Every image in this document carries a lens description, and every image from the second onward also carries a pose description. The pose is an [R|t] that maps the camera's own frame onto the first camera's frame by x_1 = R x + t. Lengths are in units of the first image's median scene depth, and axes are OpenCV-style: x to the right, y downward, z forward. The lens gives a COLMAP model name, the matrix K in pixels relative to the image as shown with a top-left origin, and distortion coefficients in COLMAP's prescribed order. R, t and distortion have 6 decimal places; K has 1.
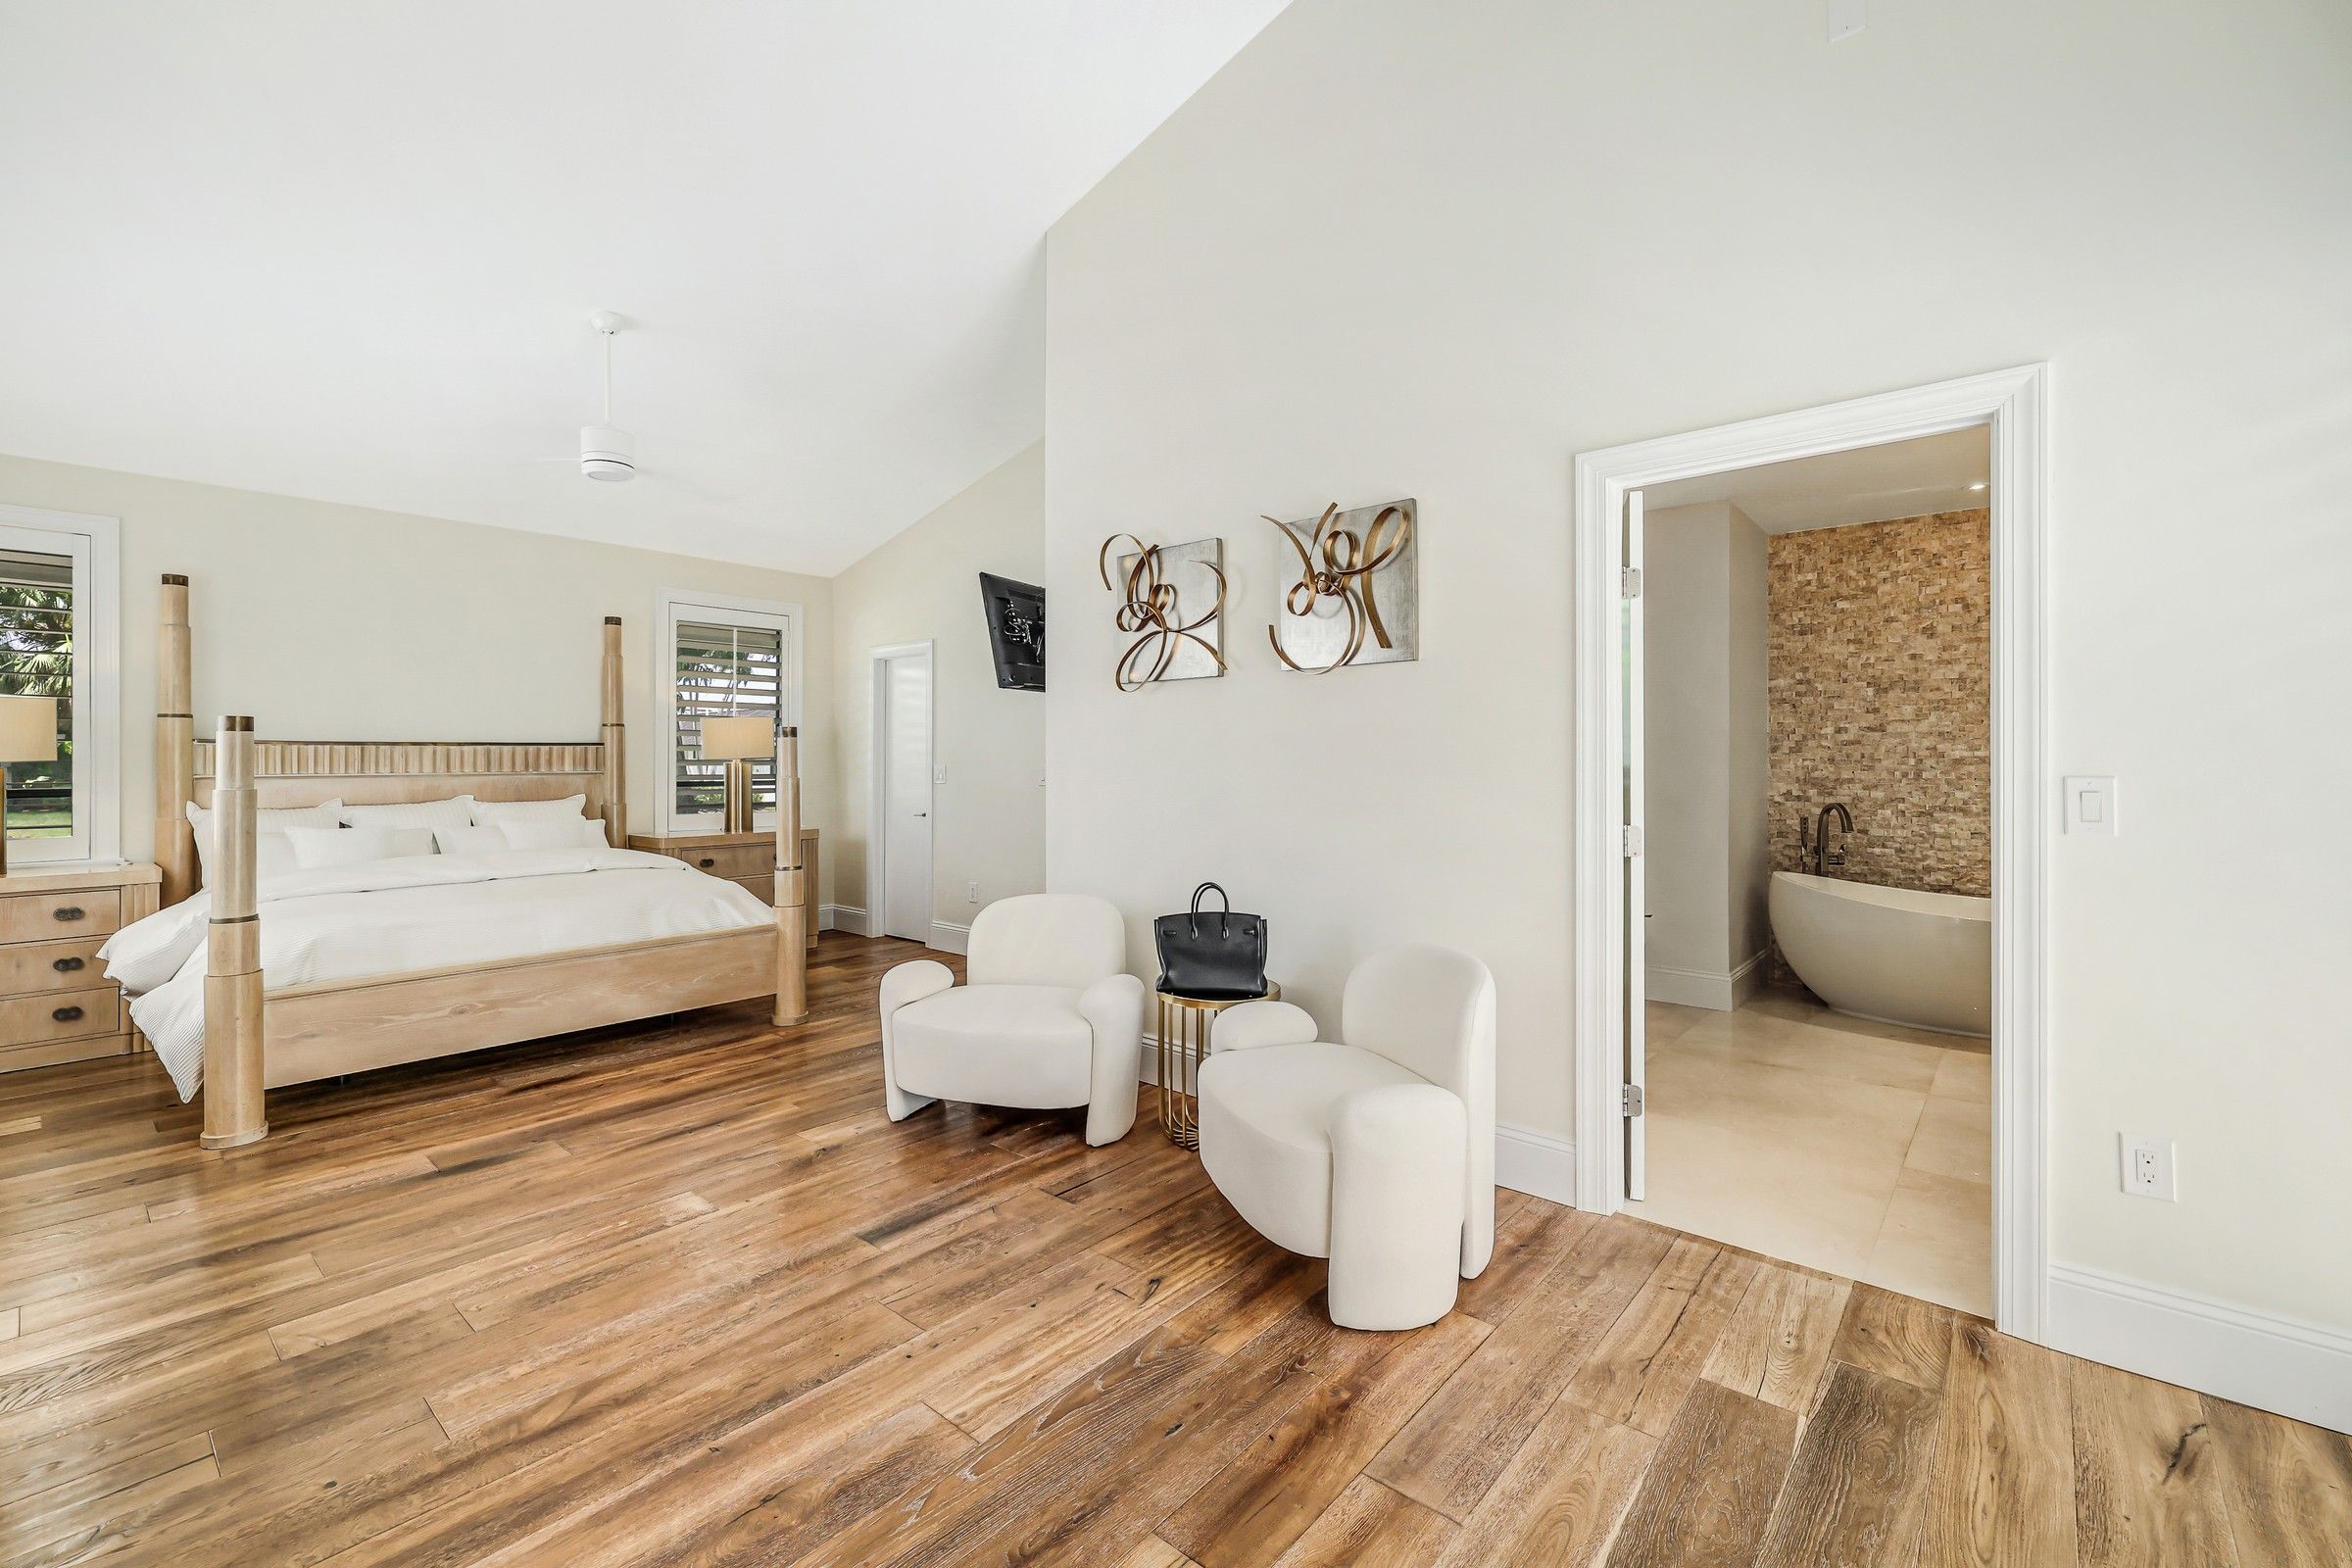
lens RADIAL K [[1004.2, 0, 1178.3], [0, 1004.2, 774.1], [0, 0, 1]] dist [-0.001018, 0.000598]
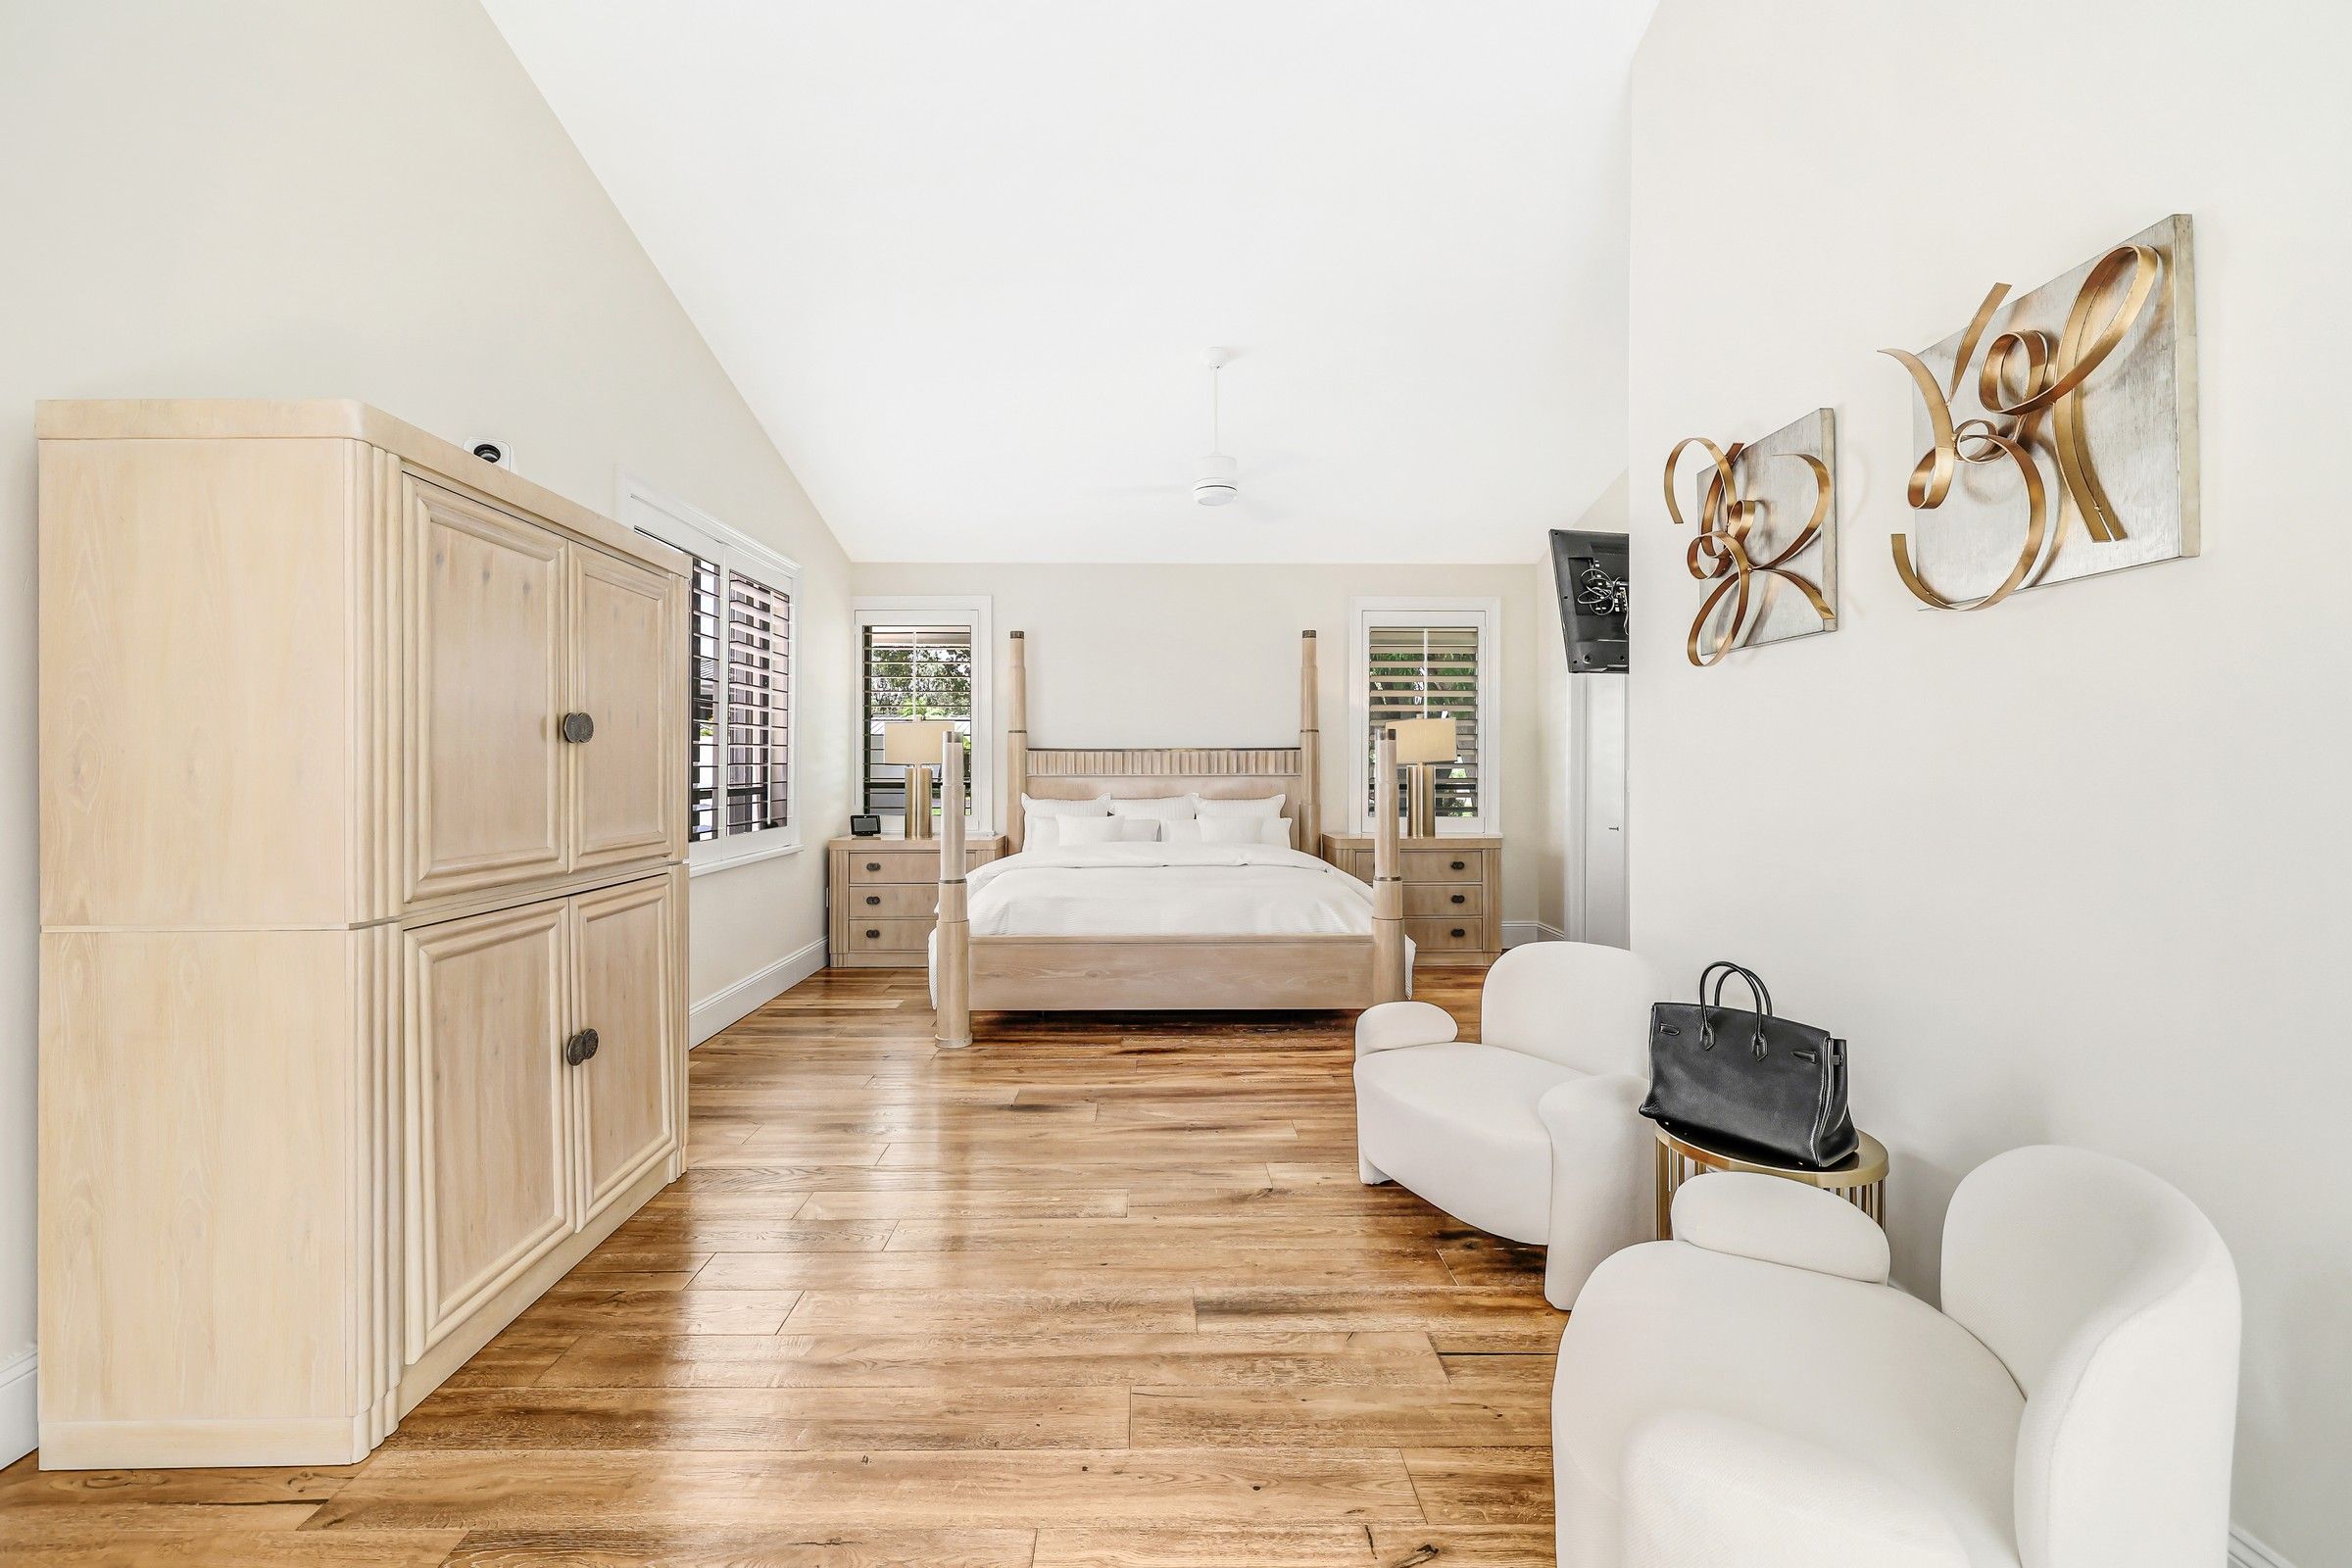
lens RADIAL K [[1004.2, 0, 1172.1], [0, 1004.2, 773.3], [0, 0, 1]] dist [-0.001018, 0.000598]
pose [[0.655079, 0.008991, -0.755507, 0.257725], [-0.010644, 0.999940, 0.002671, -0.007520], [0.755485, 0.006292, 0.655135, 0.305485]]
